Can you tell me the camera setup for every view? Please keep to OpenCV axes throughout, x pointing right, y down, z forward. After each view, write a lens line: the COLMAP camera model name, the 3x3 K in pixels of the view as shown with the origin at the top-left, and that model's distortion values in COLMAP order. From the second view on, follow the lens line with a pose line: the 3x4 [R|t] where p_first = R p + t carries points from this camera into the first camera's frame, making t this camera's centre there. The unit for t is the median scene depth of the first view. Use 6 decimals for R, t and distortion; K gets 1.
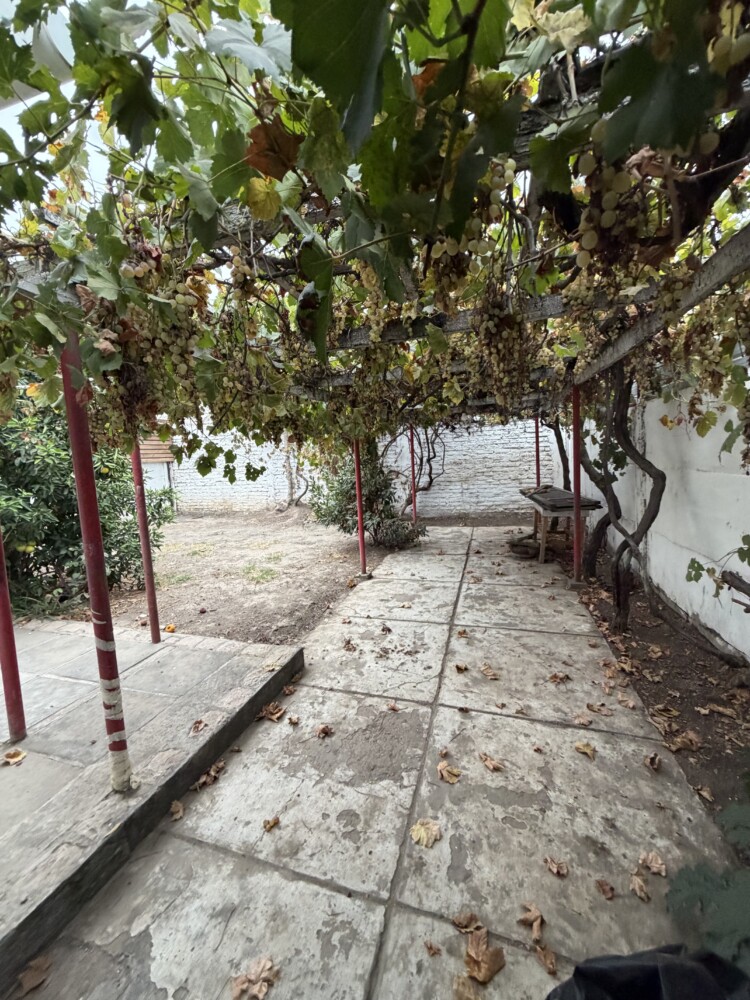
lens RADIAL K [[397.4, 0, 375.4], [0, 397.4, 498.9], [0, 0, 1]] dist [-0.000382, 0.000005]
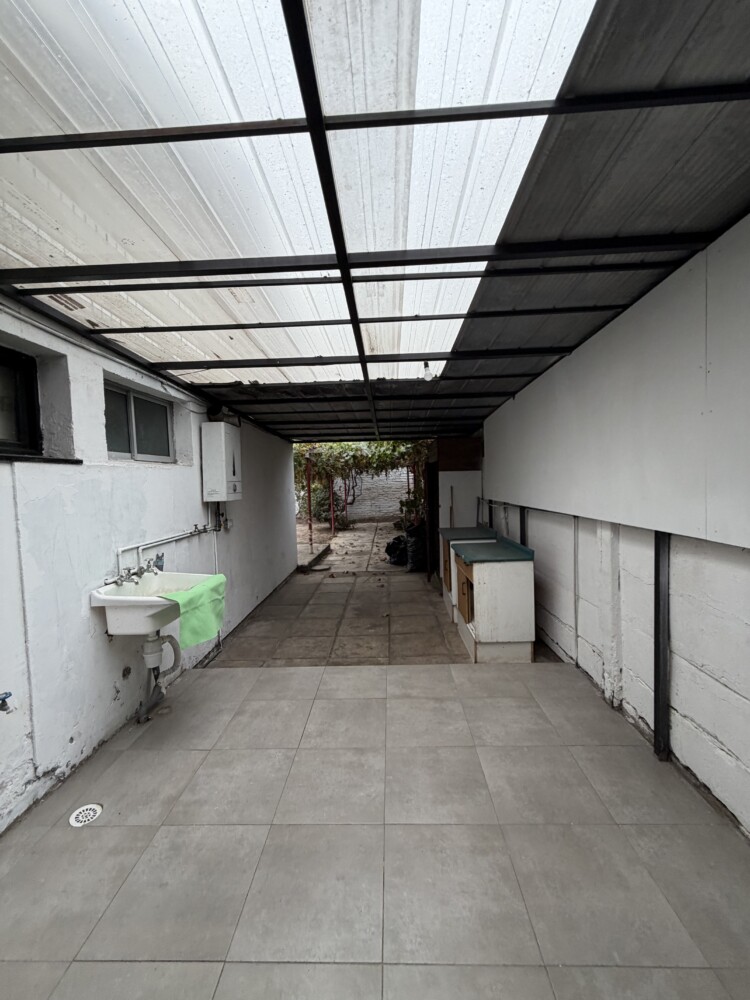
lens RADIAL K [[397.4, 0, 375.4], [0, 397.4, 498.9], [0, 0, 1]] dist [-0.000382, 0.000005]
pose [[0.967598, 0.006350, 0.252417, -0.617364], [0.012189, 0.997344, -0.071814, 0.235743], [-0.252203, 0.072564, 0.964950, -2.110078]]
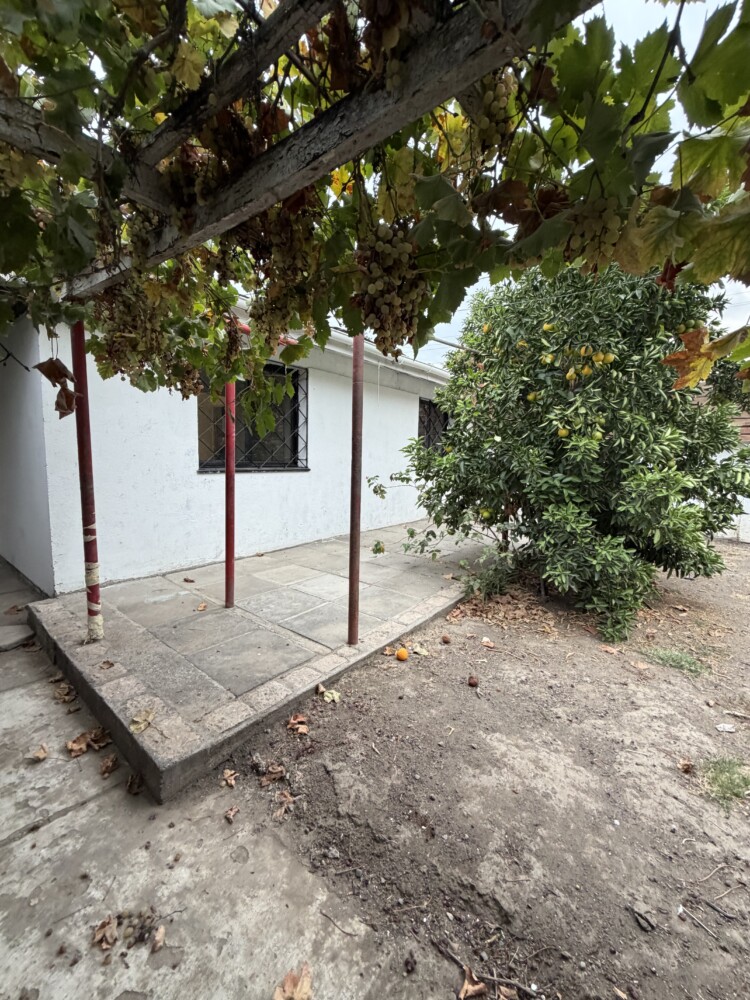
lens RADIAL K [[397.4, 0, 375.4], [0, 397.4, 498.9], [0, 0, 1]] dist [-0.000382, 0.000005]
pose [[-0.376979, 0.139557, -0.915648, 0.110761], [-0.105488, 0.975682, 0.192137, -0.073354], [0.920195, 0.169021, -0.353090, 1.219526]]
